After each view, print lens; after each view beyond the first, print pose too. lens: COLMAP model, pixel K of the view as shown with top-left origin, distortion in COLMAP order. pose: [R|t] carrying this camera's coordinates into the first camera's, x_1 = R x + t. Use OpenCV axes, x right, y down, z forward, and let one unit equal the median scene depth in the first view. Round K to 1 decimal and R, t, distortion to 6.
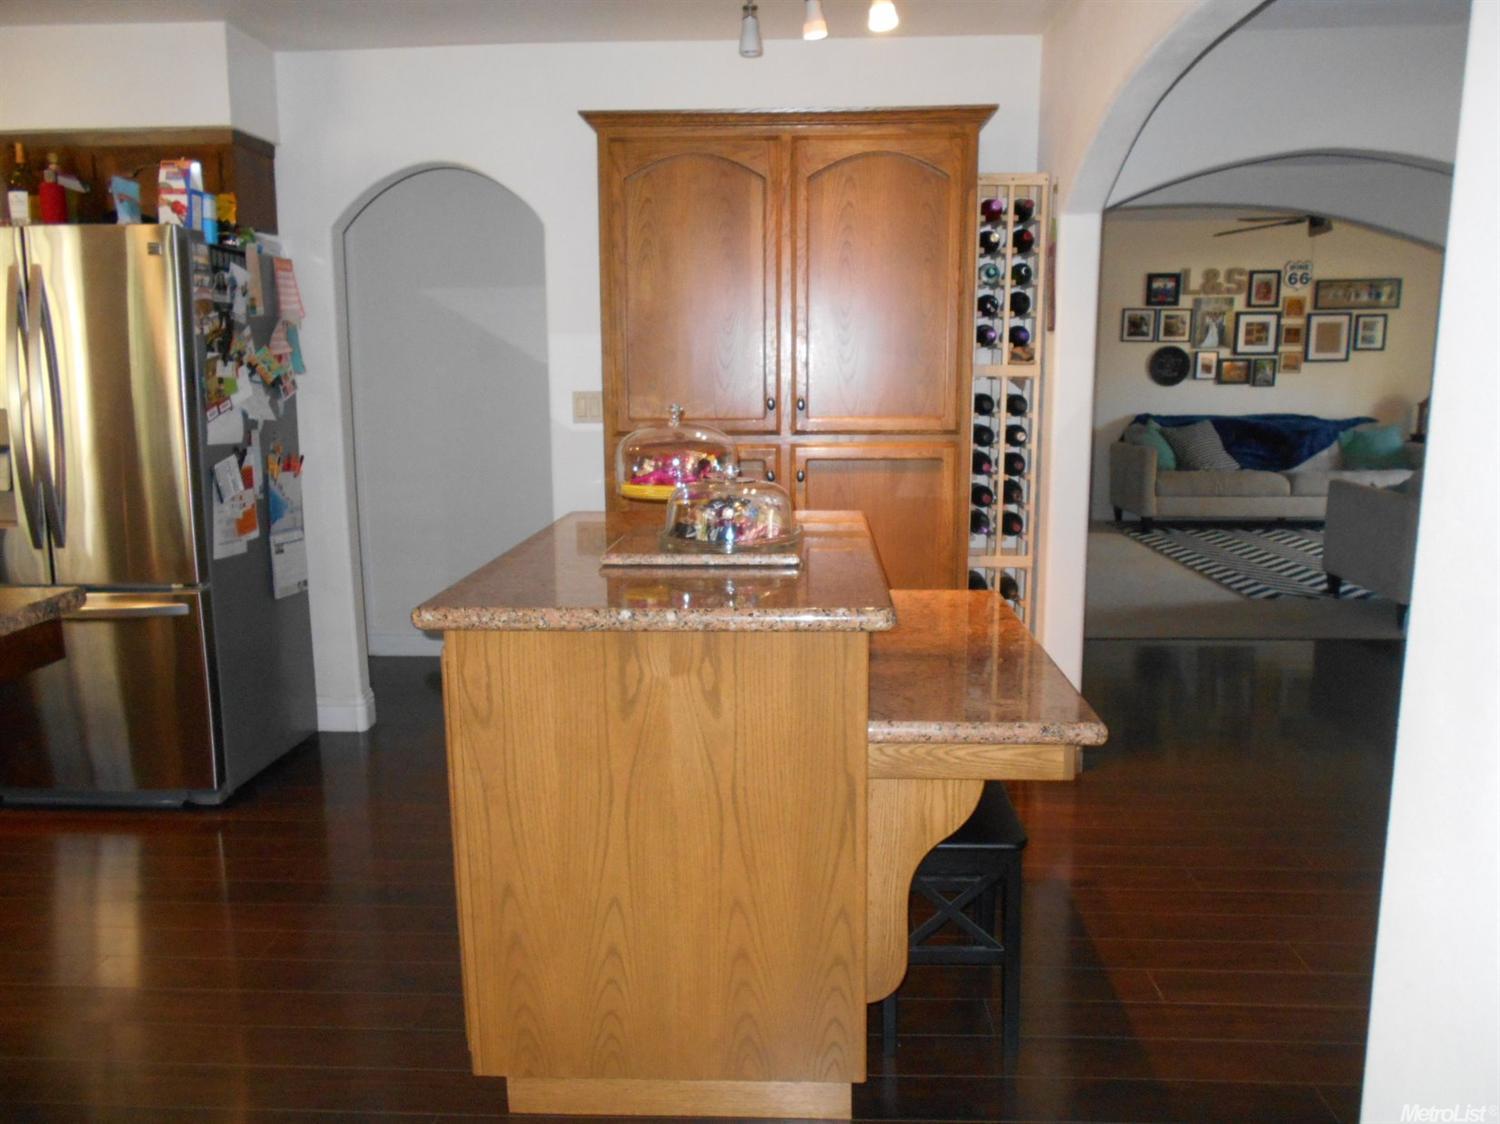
lens RADIAL K [[1163.1, 0, 750.0], [0, 1163.1, 562.0], [0, 0, 1]] dist [-0.134061, 0.120939]
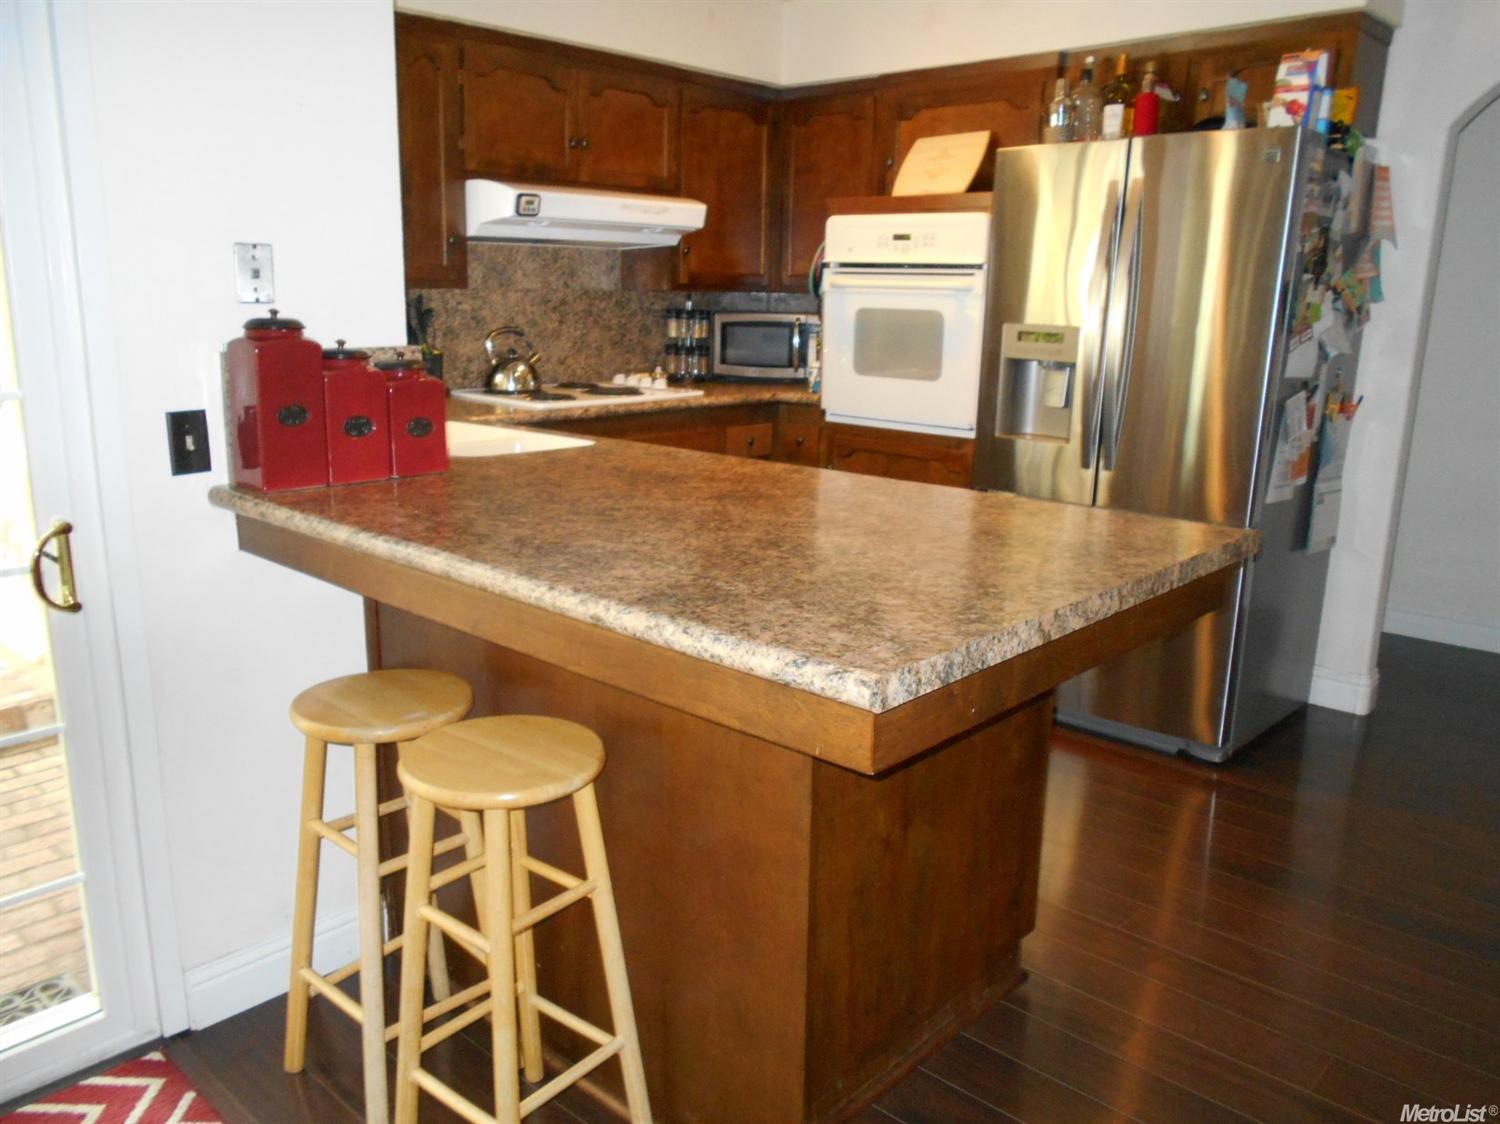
lens RADIAL K [[1146.3, 0, 730.8], [0, 1146.3, 568.9], [0, 0, 1]] dist [-0.086878, 0.115226]
pose [[0.740737, 0.174263, -0.648800, -0.187573], [-0.132382, 0.984697, 0.113342, 0.003423], [0.658623, 0.001933, 0.752471, 0.030631]]
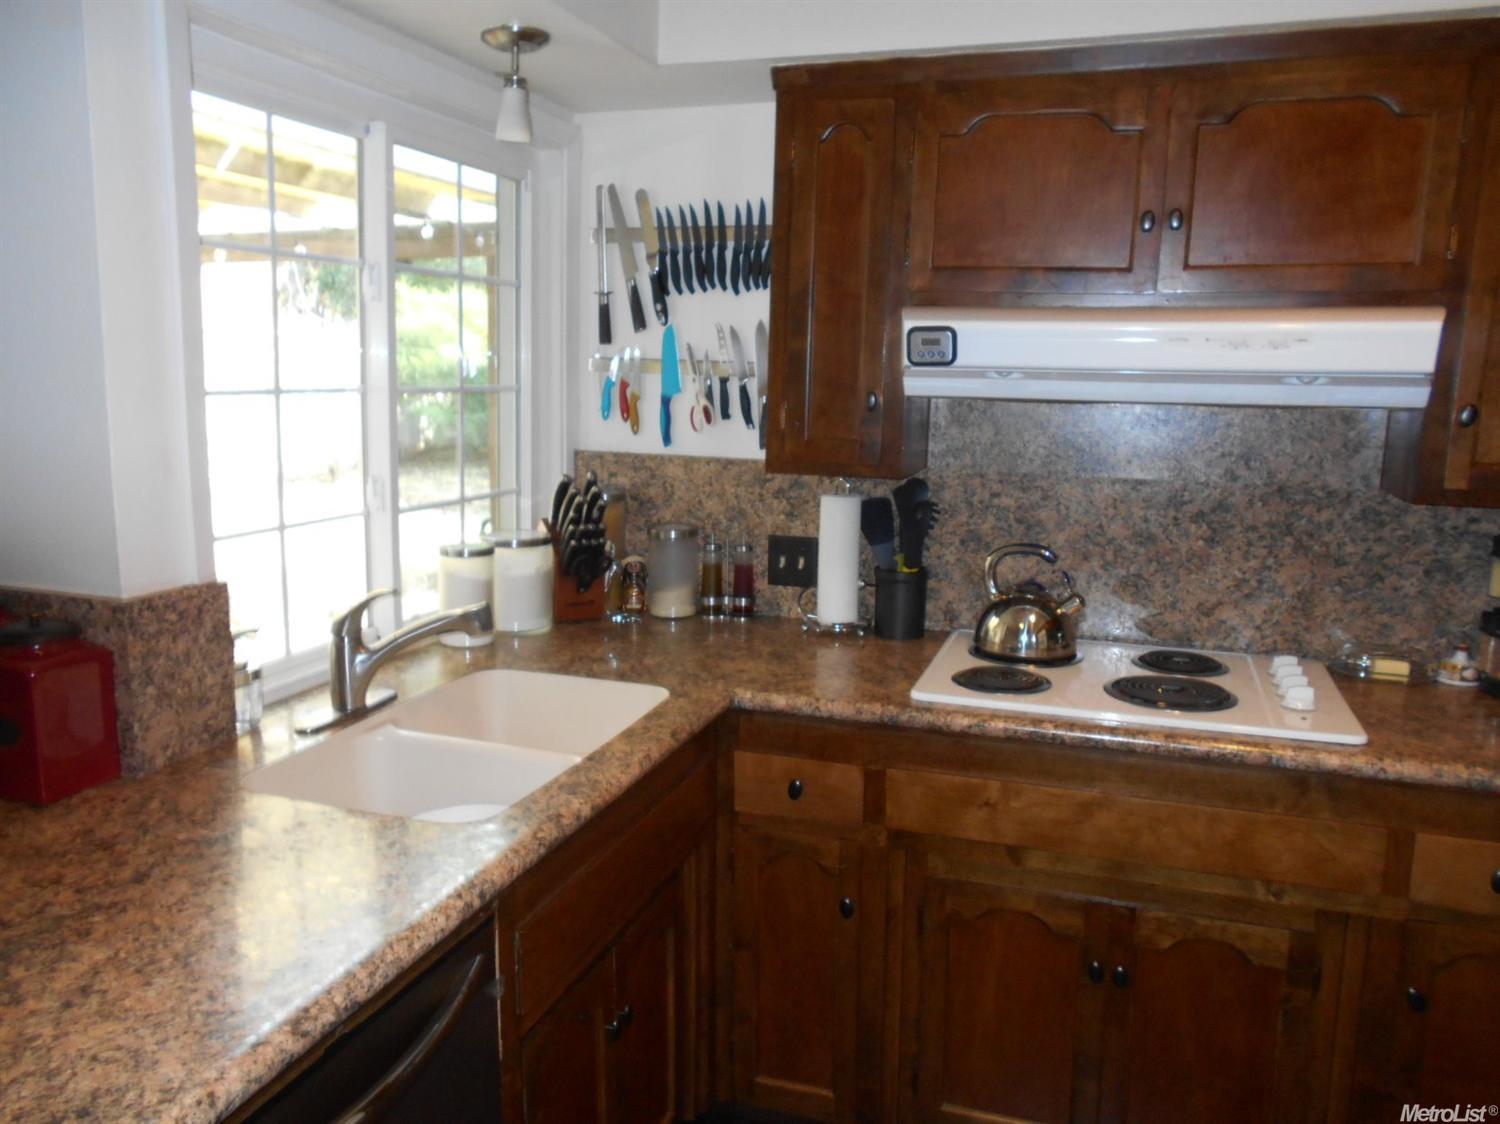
lens RADIAL K [[1180.0, 0, 750.6], [0, 1180.0, 575.8], [0, 0, 1]] dist [0.001065, 0.033110]
pose [[-0.272773, 0.166812, -0.947507, -0.433947], [-0.183524, 0.957747, 0.221448, -0.185278], [0.944412, 0.234296, -0.230634, 0.763975]]
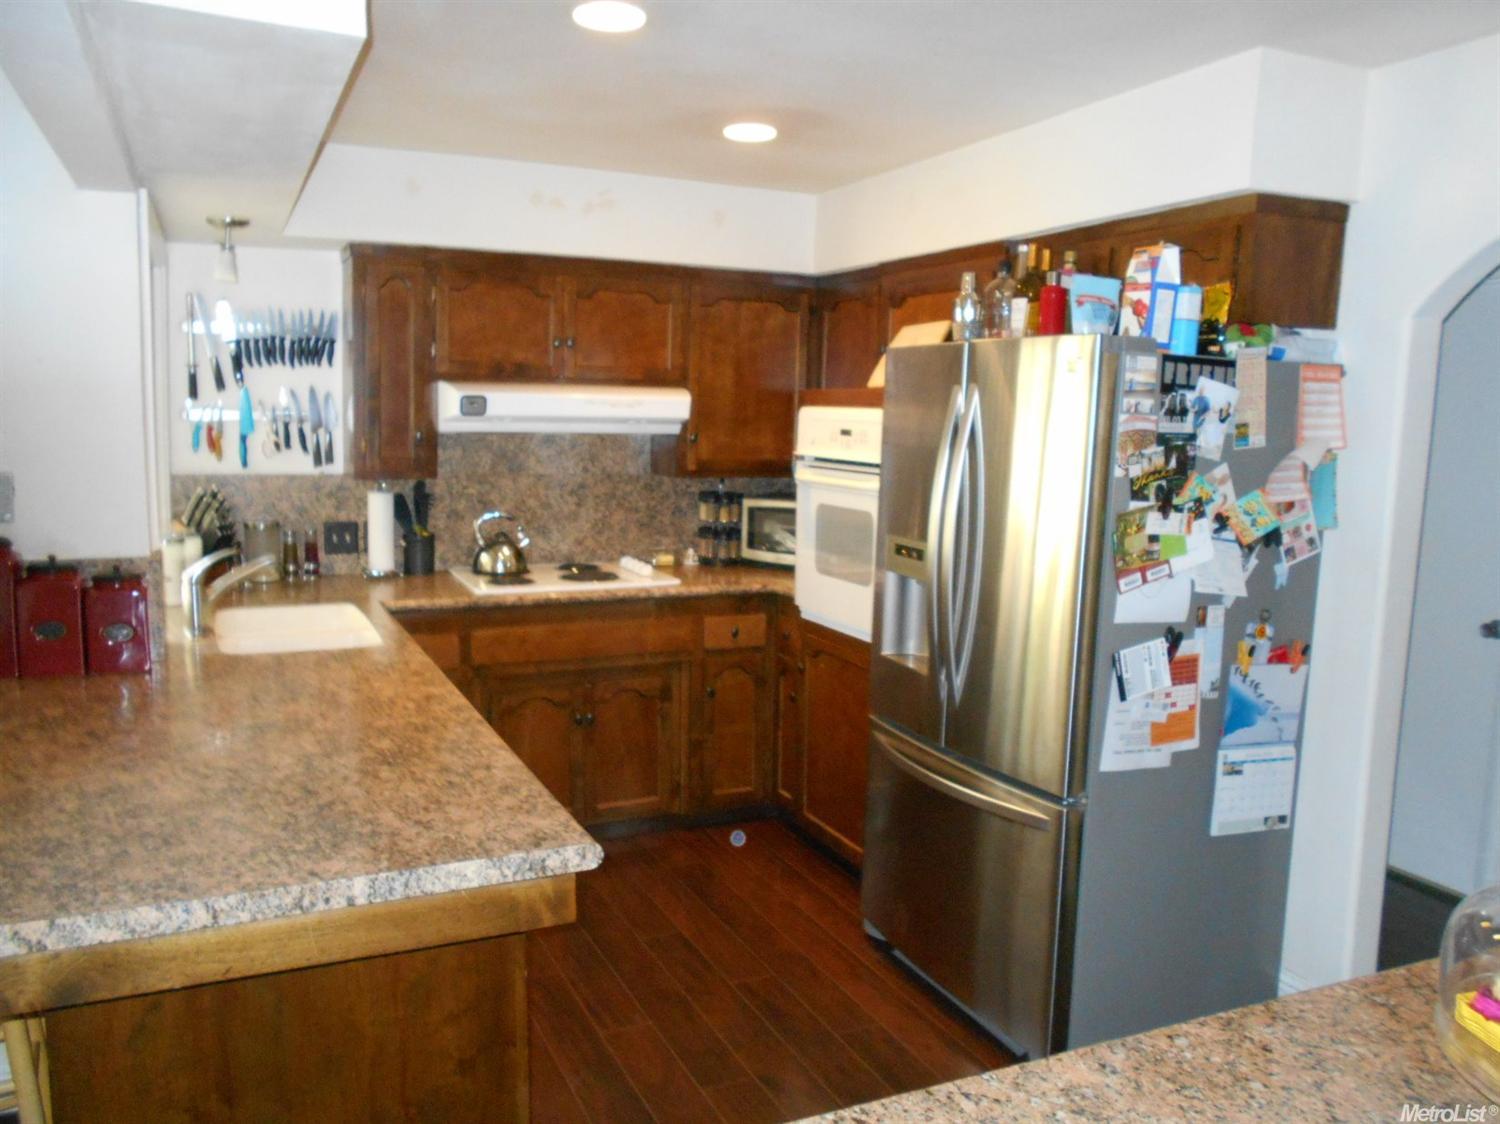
lens RADIAL K [[1146.3, 0, 730.8], [0, 1146.3, 568.9], [0, 0, 1]] dist [-0.086878, 0.115226]
pose [[0.443103, 0.131651, -0.886751, 0.067804], [-0.175408, 0.982771, 0.058257, -0.132887], [0.879143, 0.129730, 0.458561, 0.414312]]
